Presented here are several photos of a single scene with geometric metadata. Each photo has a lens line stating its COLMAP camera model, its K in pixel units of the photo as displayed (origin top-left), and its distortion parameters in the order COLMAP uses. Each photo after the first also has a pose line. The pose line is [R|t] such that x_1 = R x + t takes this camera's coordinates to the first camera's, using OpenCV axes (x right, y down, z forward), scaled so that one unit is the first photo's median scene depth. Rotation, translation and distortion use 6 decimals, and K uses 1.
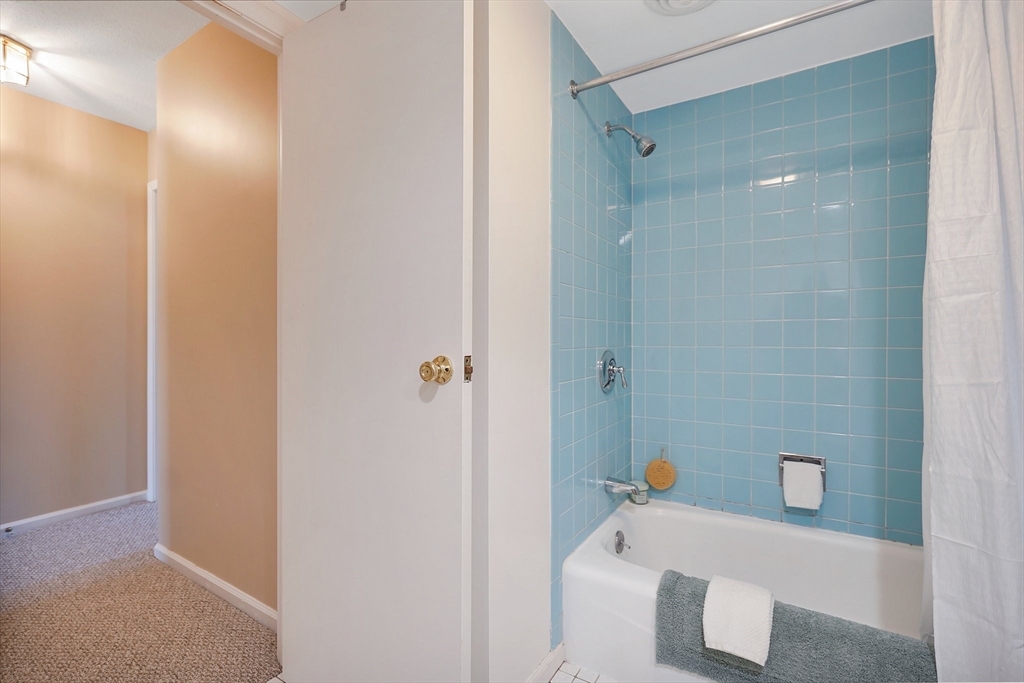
lens RADIAL K [[458.8, 0, 507.5], [0, 458.8, 337.3], [0, 0, 1]] dist [0.000313, 0.000034]
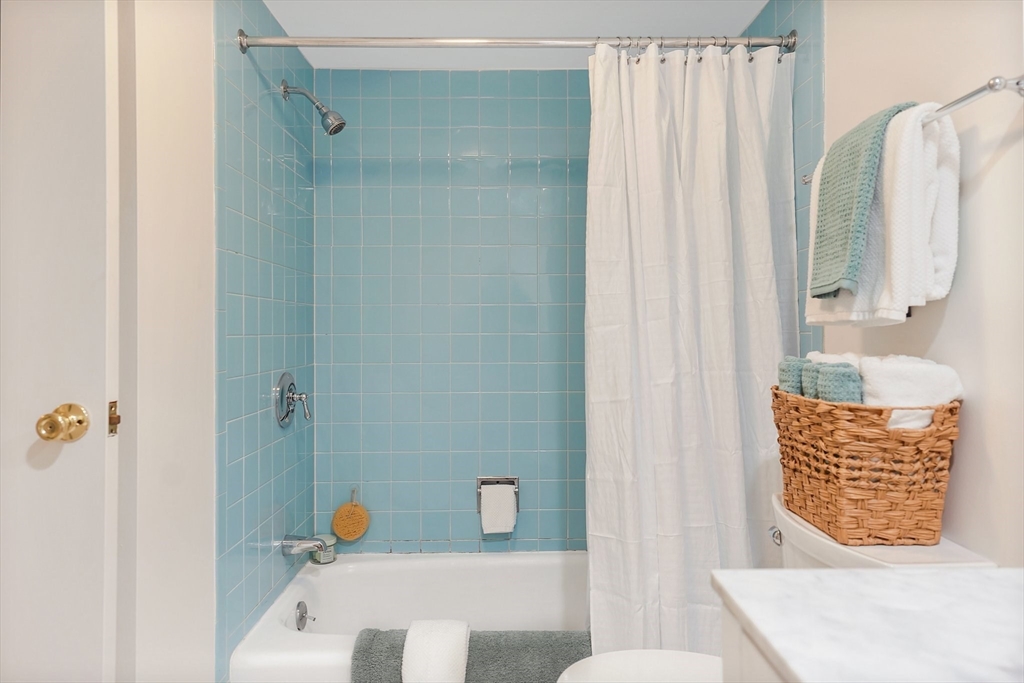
lens RADIAL K [[664.7, 0, 512.0], [0, 664.7, 341.5], [0, 0, 1]] dist [0.010709, 0.002112]
pose [[0.838946, -0.009418, 0.544133, -0.079728], [0.002047, 0.999898, 0.014150, -0.043631], [-0.544211, -0.010758, 0.838880, -0.169432]]
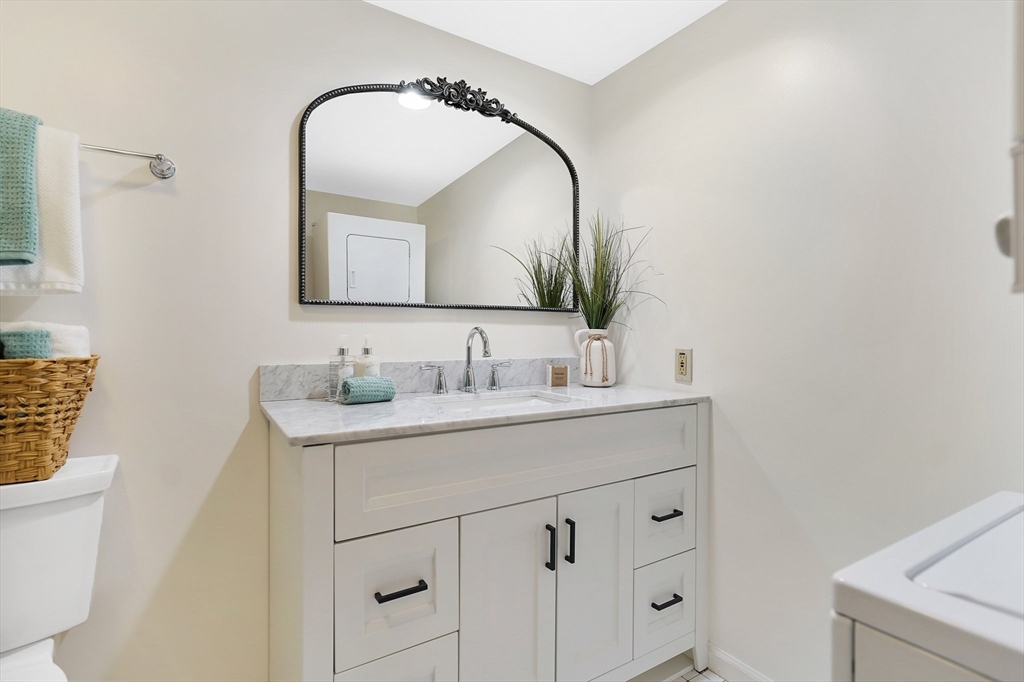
lens RADIAL K [[514.4, 0, 535.6], [0, 514.4, 339.6], [0, 0, 1]] dist [0.008629, 0.000658]
pose [[-0.917076, -0.002429, 0.398705, -0.212346], [0.002067, 0.999939, 0.010847, -0.001429], [-0.398707, 0.010772, -0.917015, 0.531144]]
